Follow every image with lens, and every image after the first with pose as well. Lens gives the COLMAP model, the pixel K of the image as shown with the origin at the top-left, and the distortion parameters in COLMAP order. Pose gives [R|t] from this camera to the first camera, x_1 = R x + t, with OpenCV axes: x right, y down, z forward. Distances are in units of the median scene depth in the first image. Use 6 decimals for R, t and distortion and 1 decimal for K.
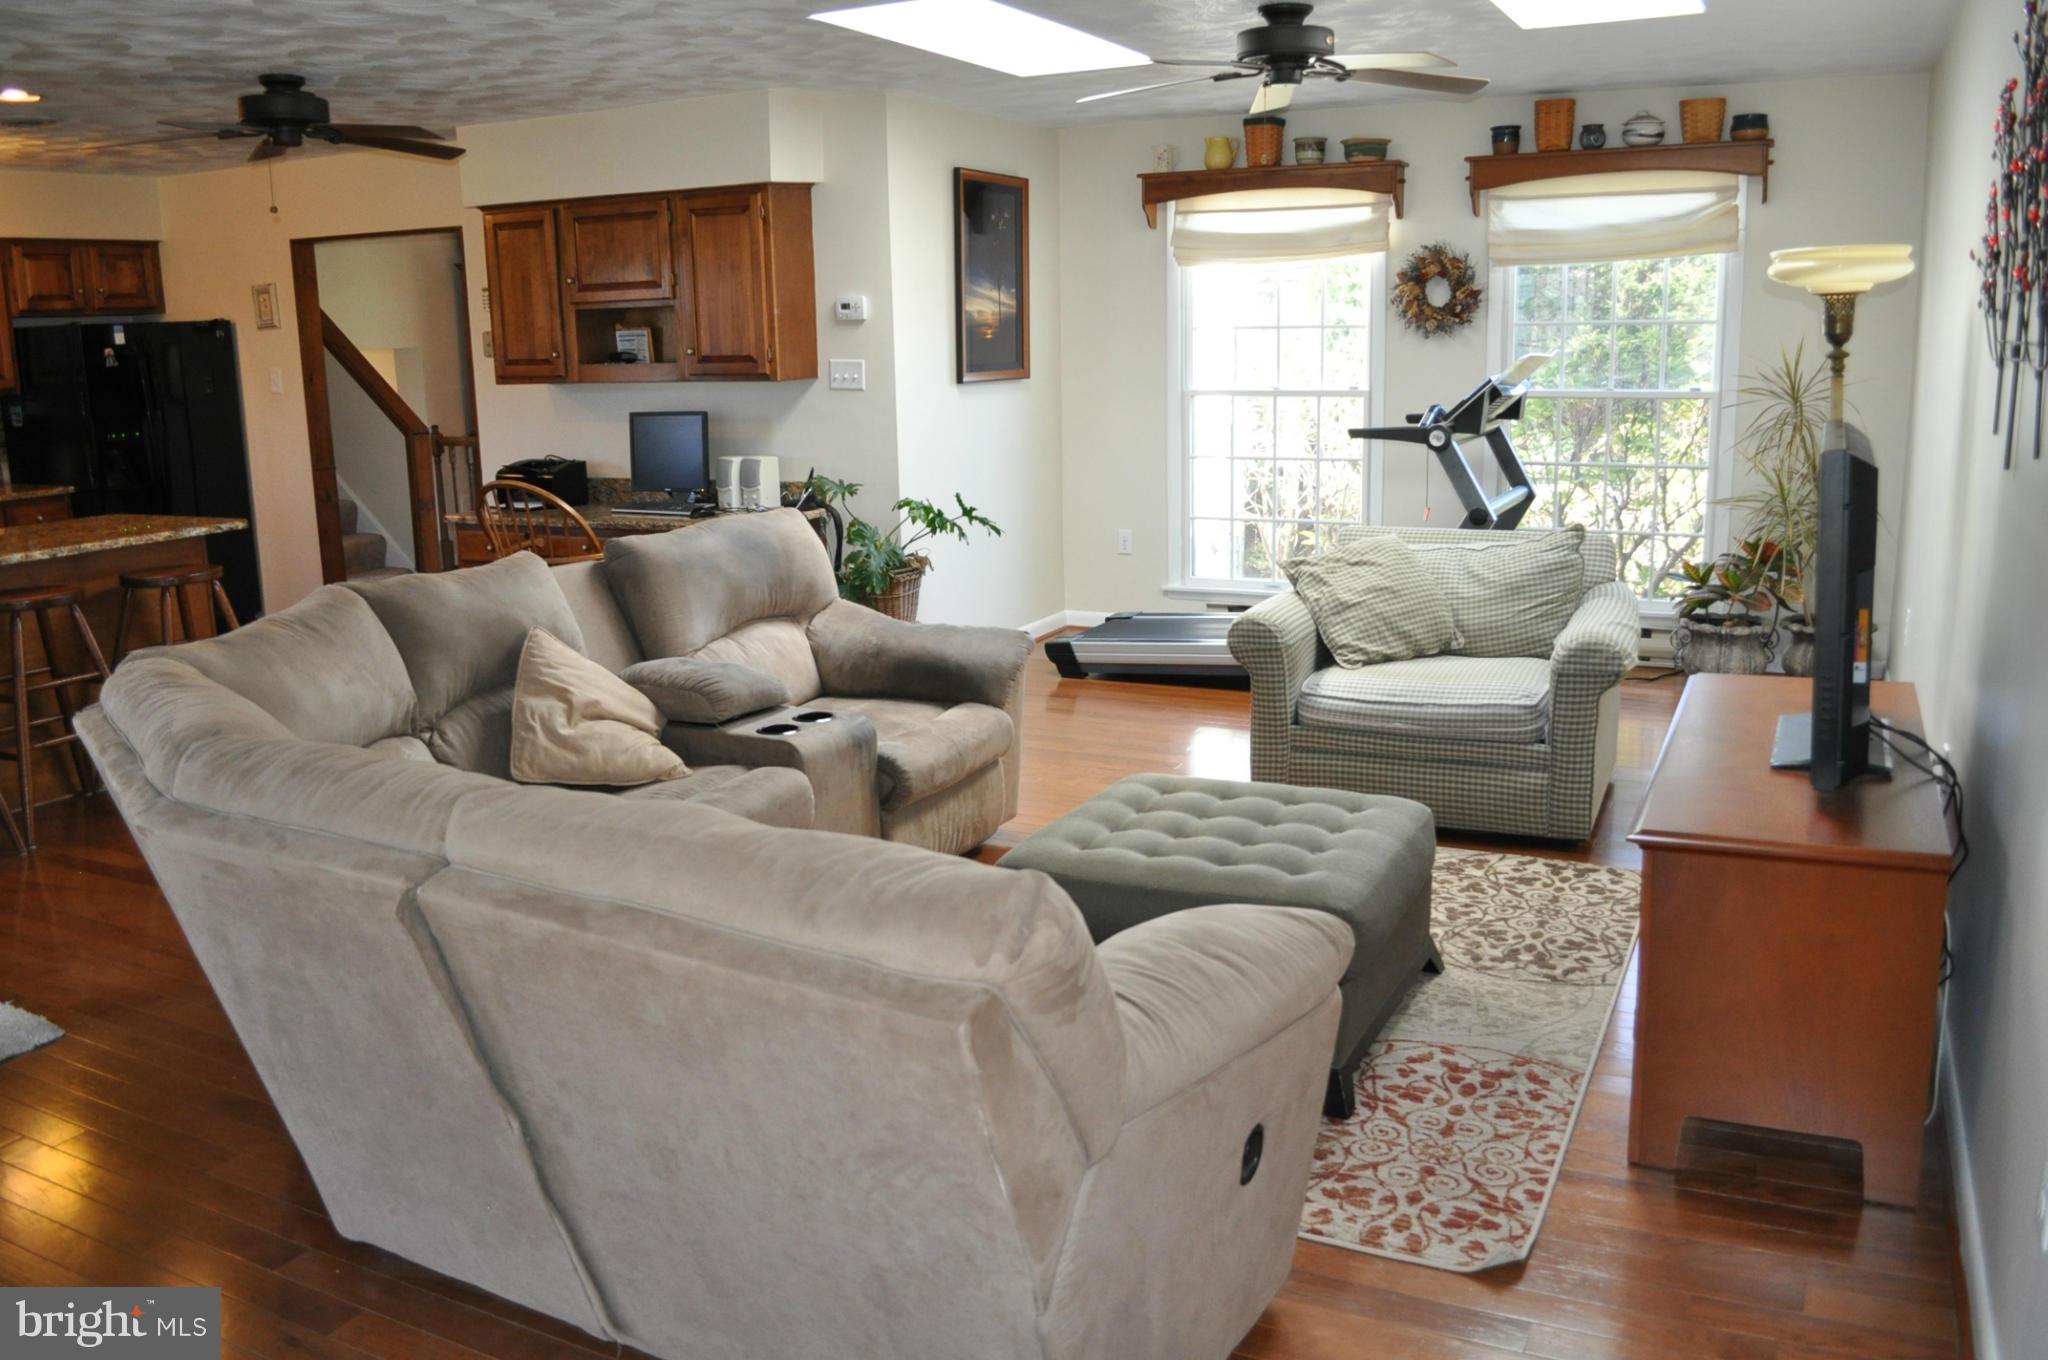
lens RADIAL K [[1627.3, 0, 1063.6], [0, 1627.3, 676.4], [0, 0, 1]] dist [-0.086876, 0.015222]
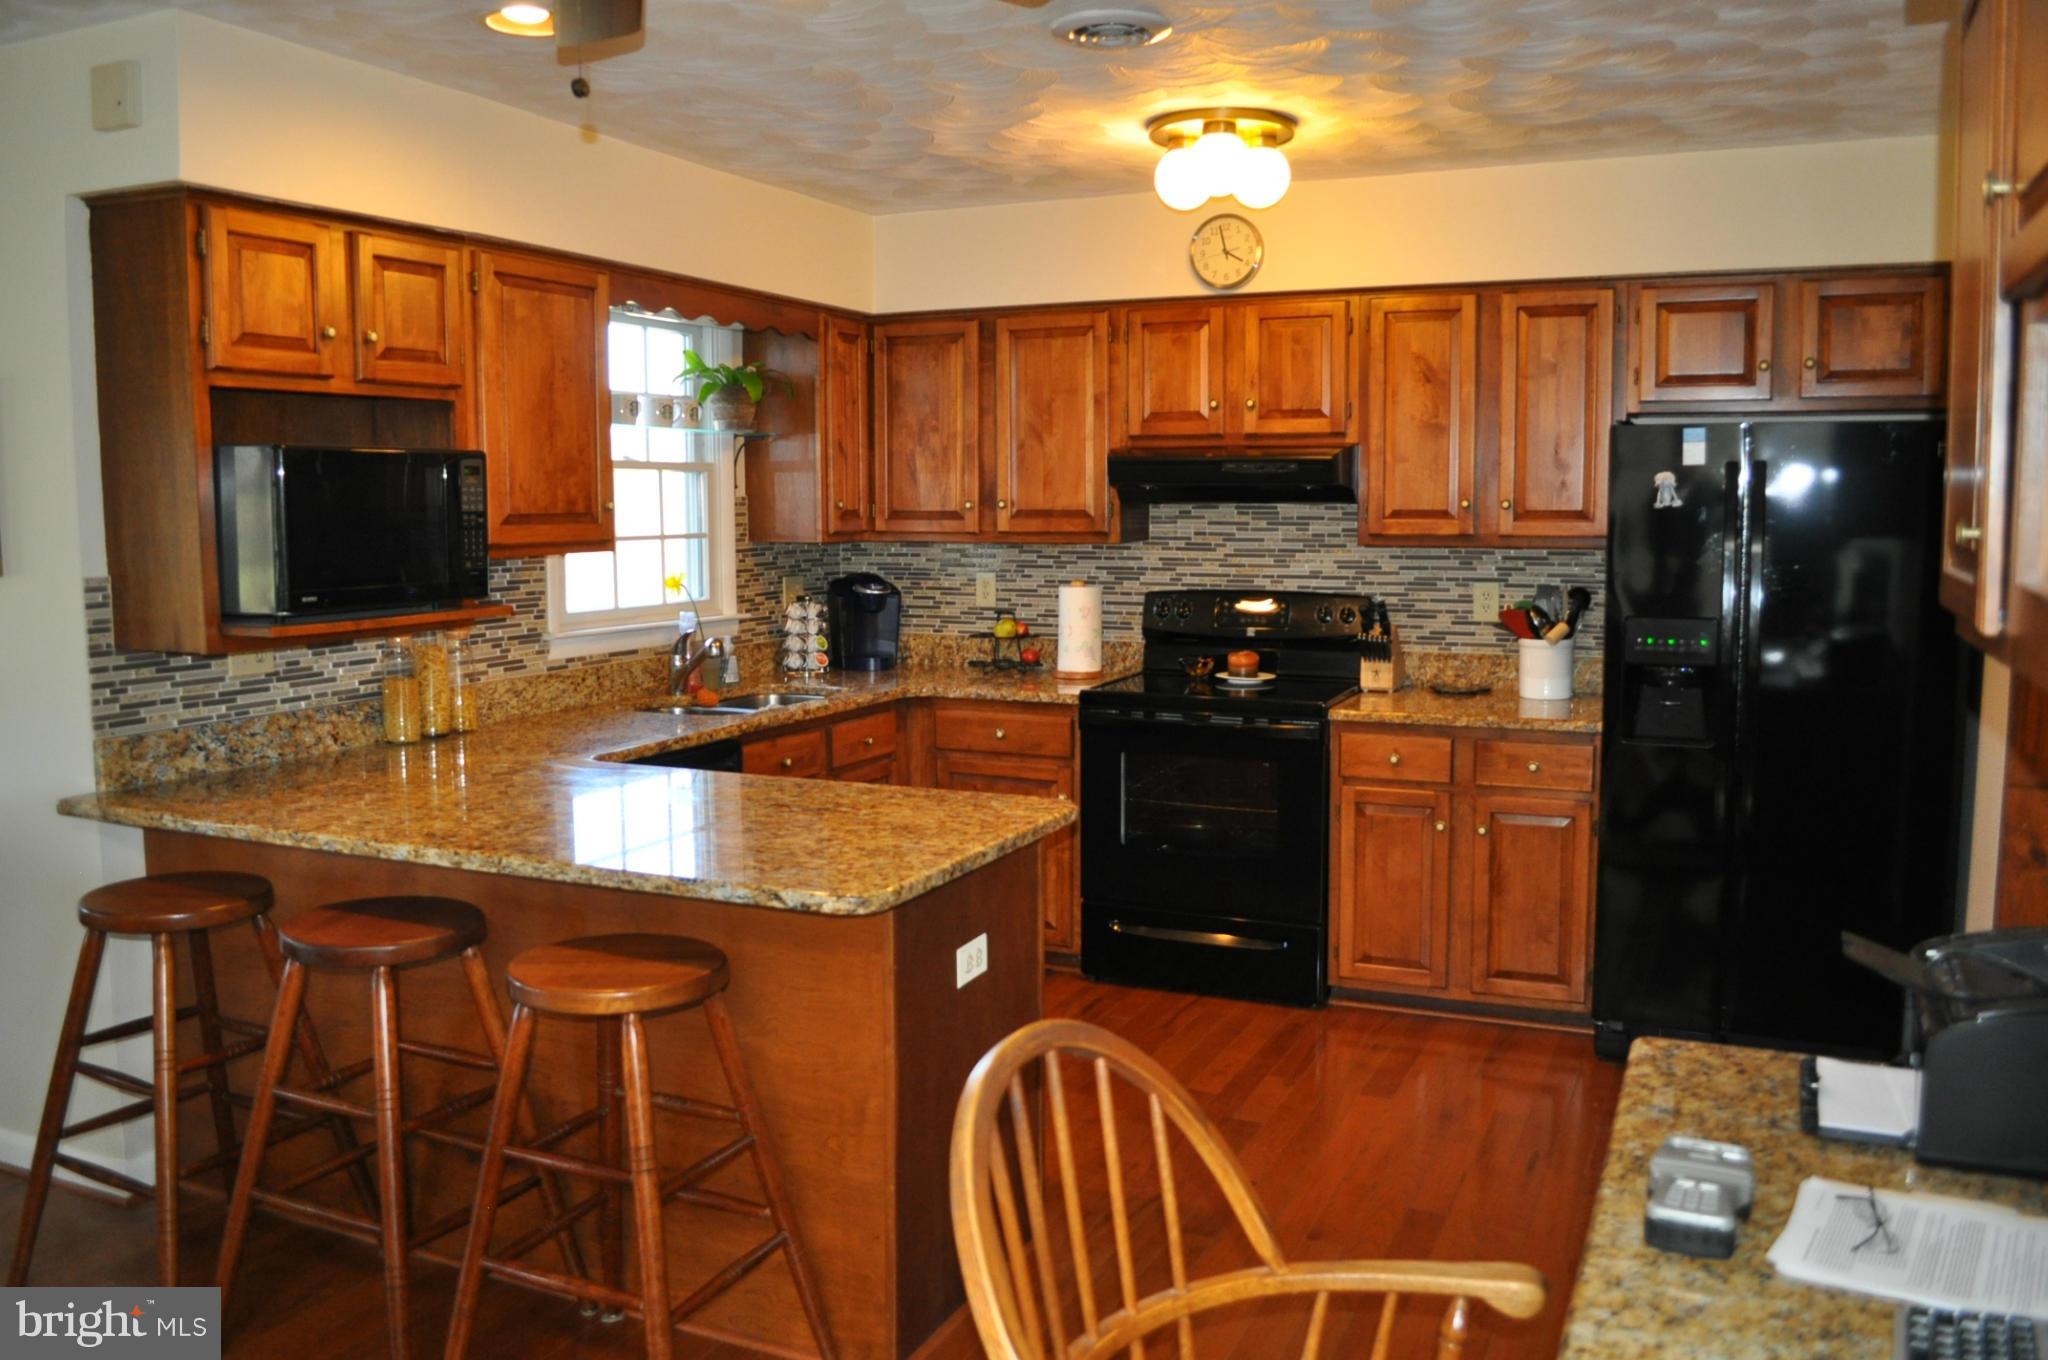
lens RADIAL K [[1627.3, 0, 1019.1], [0, 1627.3, 675.7], [0, 0, 1]] dist [-0.086876, 0.015222]
pose [[0.021354, 0.126289, -0.991764, -0.137834], [-0.207681, 0.970911, 0.119162, -0.259982], [0.977964, 0.203426, 0.046960, 1.251860]]
